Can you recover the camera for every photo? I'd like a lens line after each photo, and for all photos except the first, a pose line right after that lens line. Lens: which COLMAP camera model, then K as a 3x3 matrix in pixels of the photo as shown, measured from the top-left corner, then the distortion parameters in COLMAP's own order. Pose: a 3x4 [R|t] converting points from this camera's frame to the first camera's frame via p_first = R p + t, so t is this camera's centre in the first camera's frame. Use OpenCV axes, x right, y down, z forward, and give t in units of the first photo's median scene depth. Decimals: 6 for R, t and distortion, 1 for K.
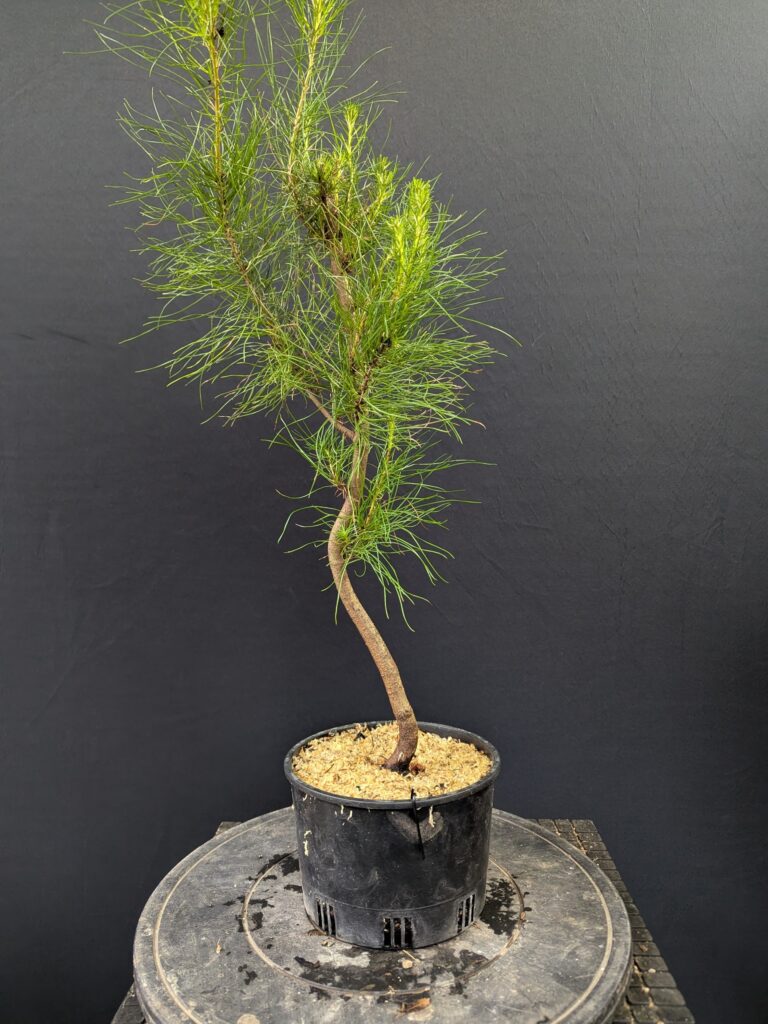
lens RADIAL K [[711.4, 0, 389.2], [0, 711.4, 523.4], [0, 0, 1]] dist [0.002259, -0.001804]
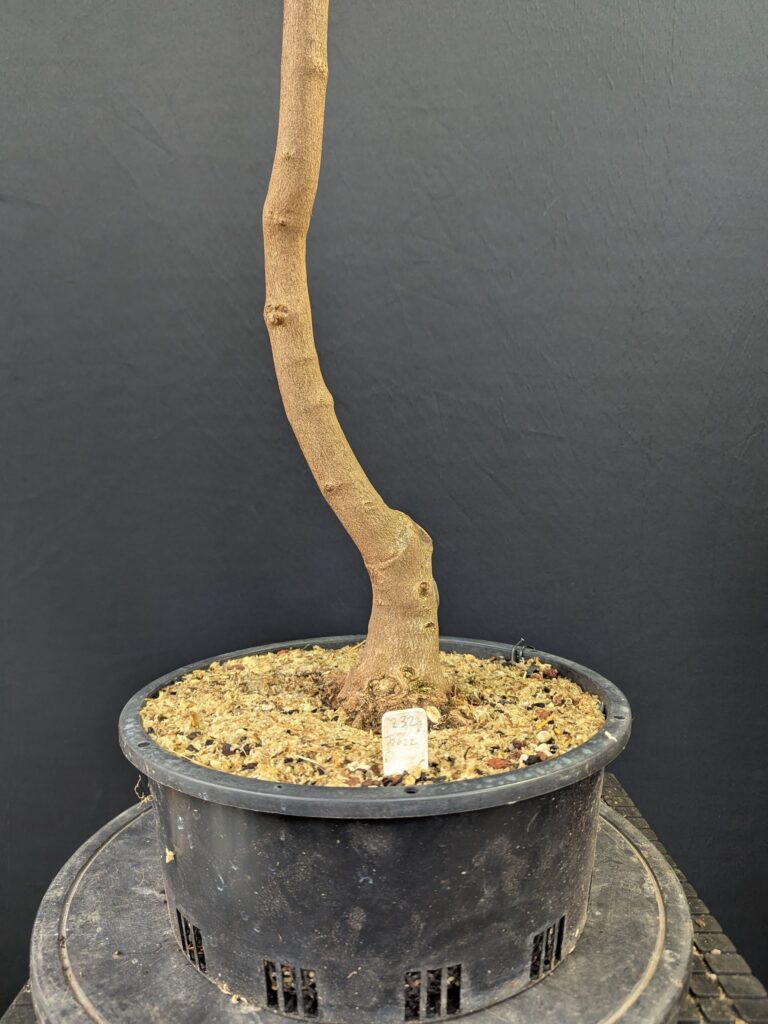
lens RADIAL K [[709.6, 0, 384.5], [0, 709.6, 530.7], [0, 0, 1]] dist [0.004817, -0.004045]
pose [[0.999647, 0.005230, 0.026033, -0.005147], [-0.005960, 0.999588, 0.028077, 0.098969], [-0.025876, -0.028222, 0.999267, 0.163490]]
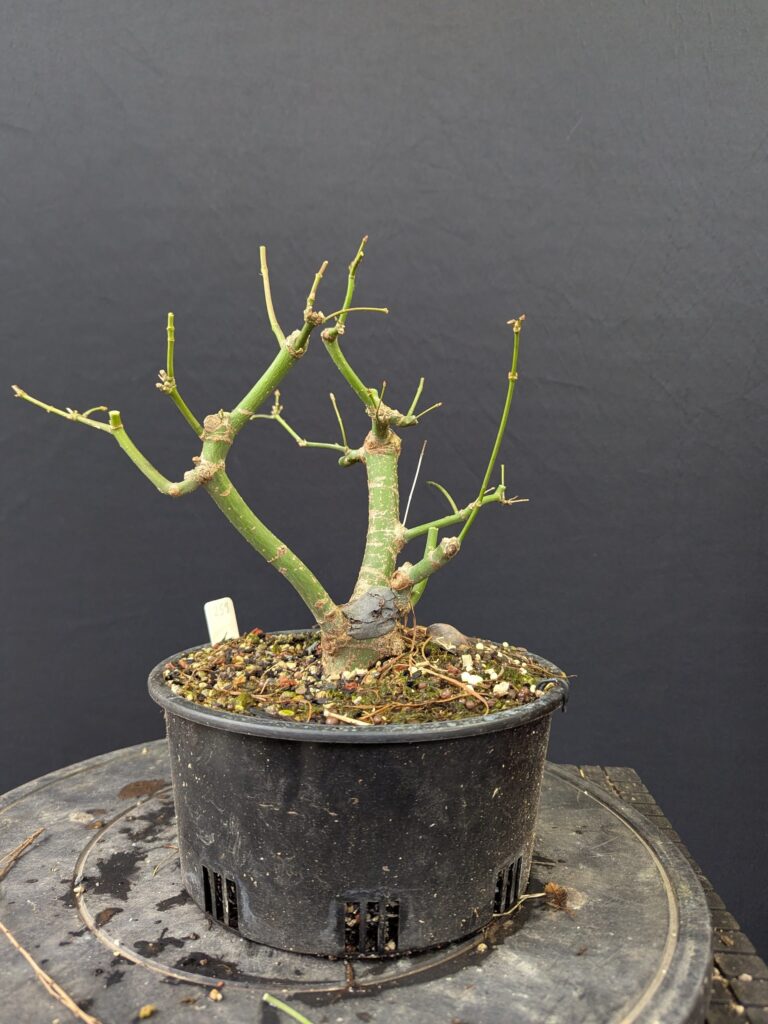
lens RADIAL K [[711.4, 0, 389.2], [0, 711.4, 523.4], [0, 0, 1]] dist [0.002259, -0.001804]
pose [[0.998764, 0.031937, -0.038079, 0.055581], [-0.032566, 0.999342, -0.015996, 0.173223], [0.037543, 0.017216, 0.999147, 0.251570]]
